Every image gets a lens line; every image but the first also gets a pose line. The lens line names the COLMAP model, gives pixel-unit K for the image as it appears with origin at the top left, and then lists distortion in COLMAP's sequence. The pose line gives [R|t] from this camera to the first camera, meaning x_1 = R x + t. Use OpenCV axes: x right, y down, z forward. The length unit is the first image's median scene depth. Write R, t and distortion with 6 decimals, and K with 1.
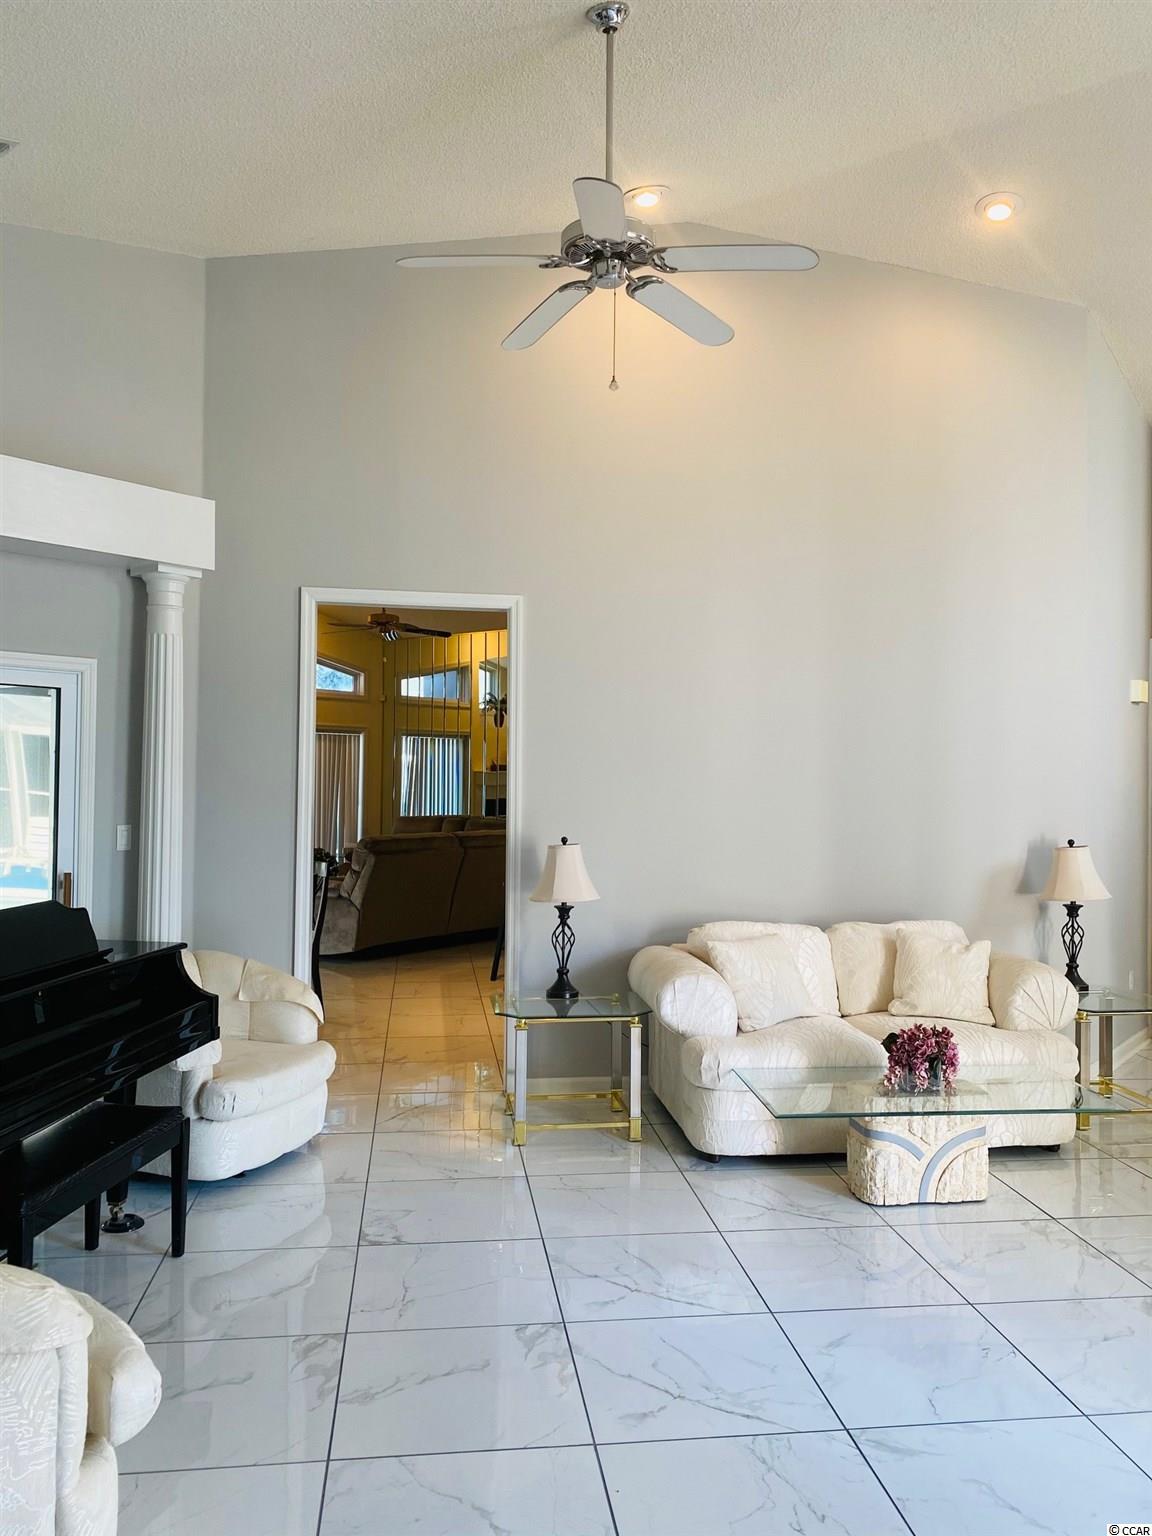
lens RADIAL K [[1102.6, 0, 572.3], [0, 1102.6, 743.0], [0, 0, 1]] dist [0.228559, 0.000117]
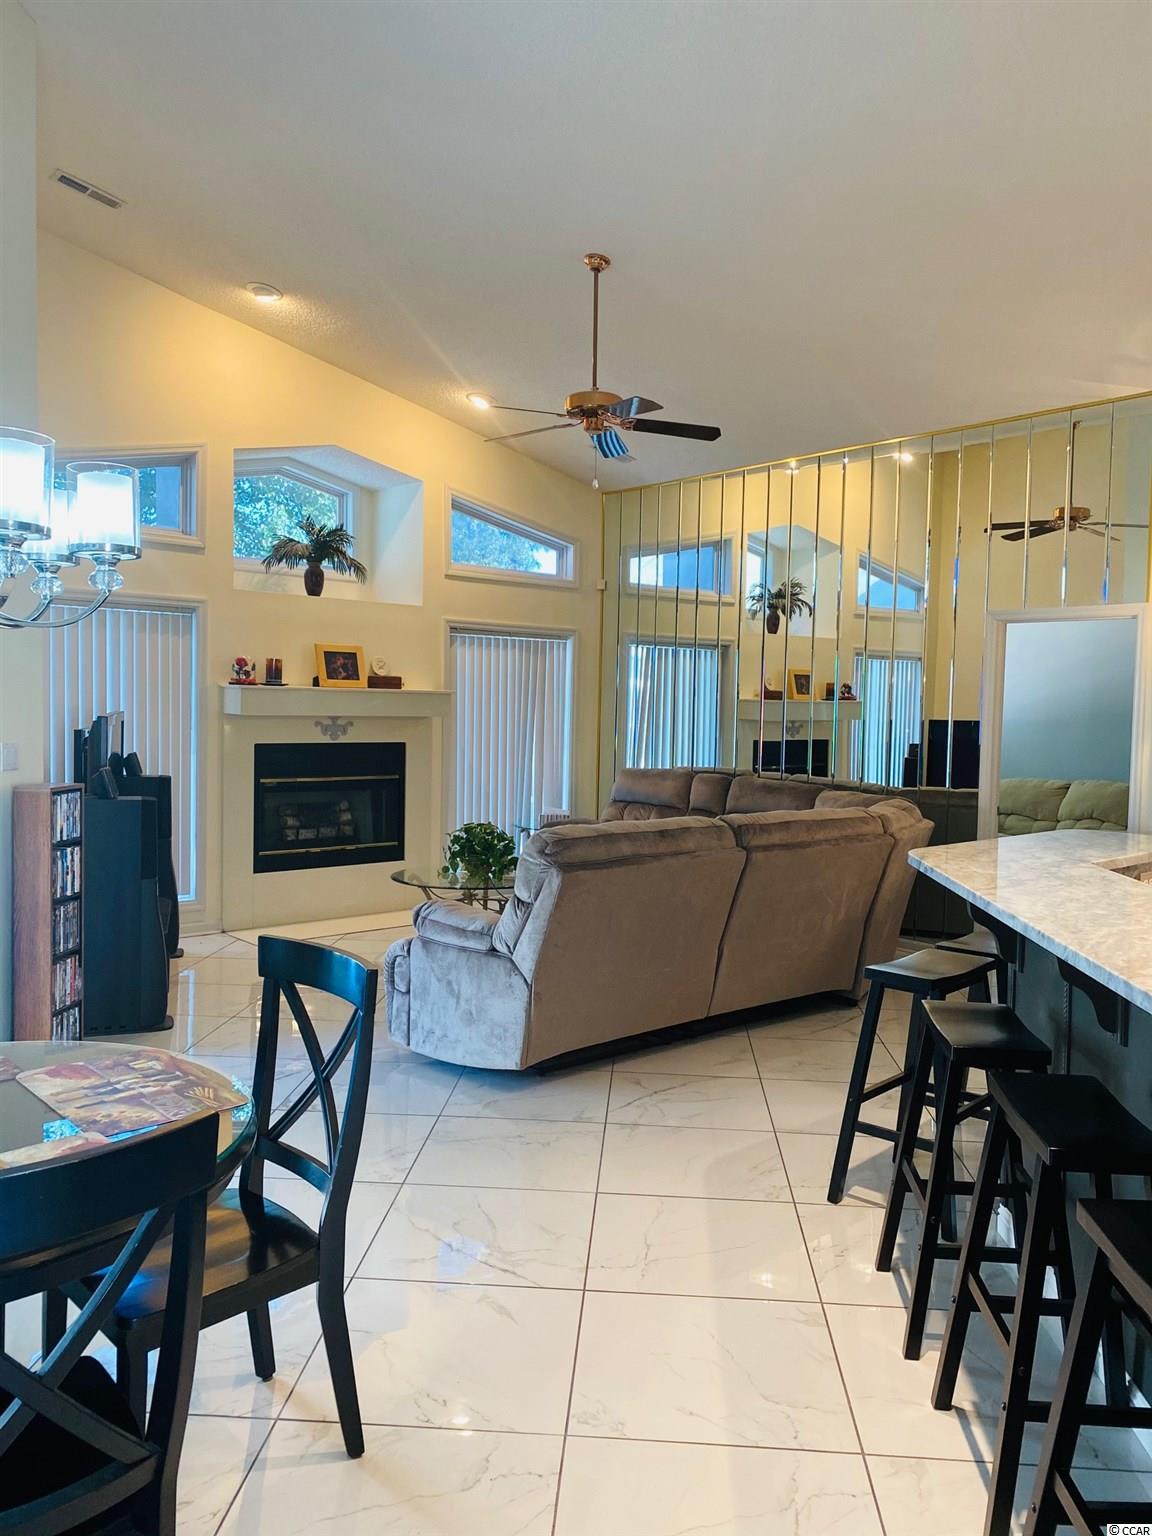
lens RADIAL K [[1170.0, 0, 578.0], [0, 1170.0, 750.7], [0, 0, 1]] dist [0.034216, -0.040408]
pose [[0.979527, 0.018912, -0.200423, -0.046339], [-0.006114, 0.997913, 0.064280, 0.012411], [0.201221, -0.061739, 0.977598, 0.331092]]
